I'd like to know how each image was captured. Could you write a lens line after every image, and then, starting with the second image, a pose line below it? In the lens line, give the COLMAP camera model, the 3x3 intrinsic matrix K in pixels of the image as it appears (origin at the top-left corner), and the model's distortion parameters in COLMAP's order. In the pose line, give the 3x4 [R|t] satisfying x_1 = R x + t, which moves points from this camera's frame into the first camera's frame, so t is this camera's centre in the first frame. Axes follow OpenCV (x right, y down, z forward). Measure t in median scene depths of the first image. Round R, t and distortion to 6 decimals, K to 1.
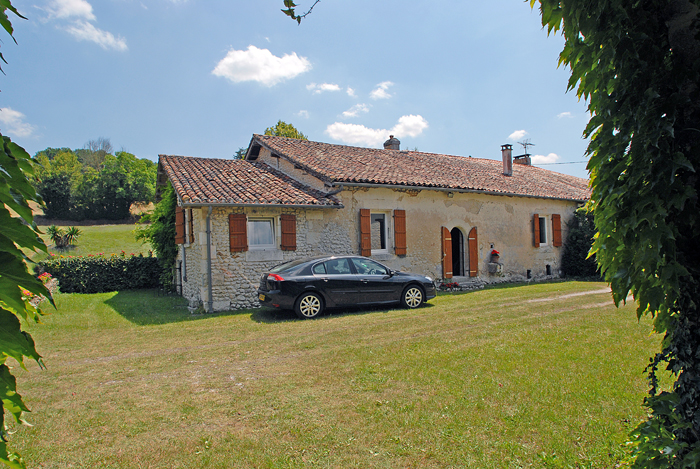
lens RADIAL K [[419.9, 0, 336.0], [0, 419.9, 236.3], [0, 0, 1]] dist [-0.055922, 0.001155]
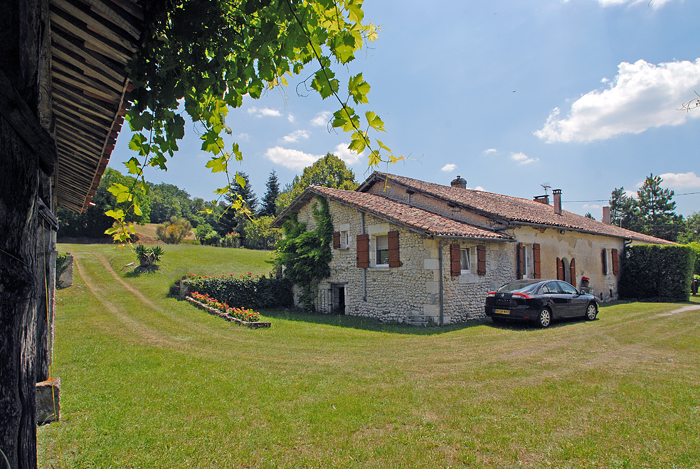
lens RADIAL K [[419.9, 0, 336.0], [0, 419.9, 236.3], [0, 0, 1]] dist [-0.055922, 0.001155]
pose [[0.989232, 0.031004, 0.143037, -0.569300], [-0.022775, 0.998009, -0.058815, 0.001379], [-0.144576, 0.054924, 0.987968, -0.122892]]
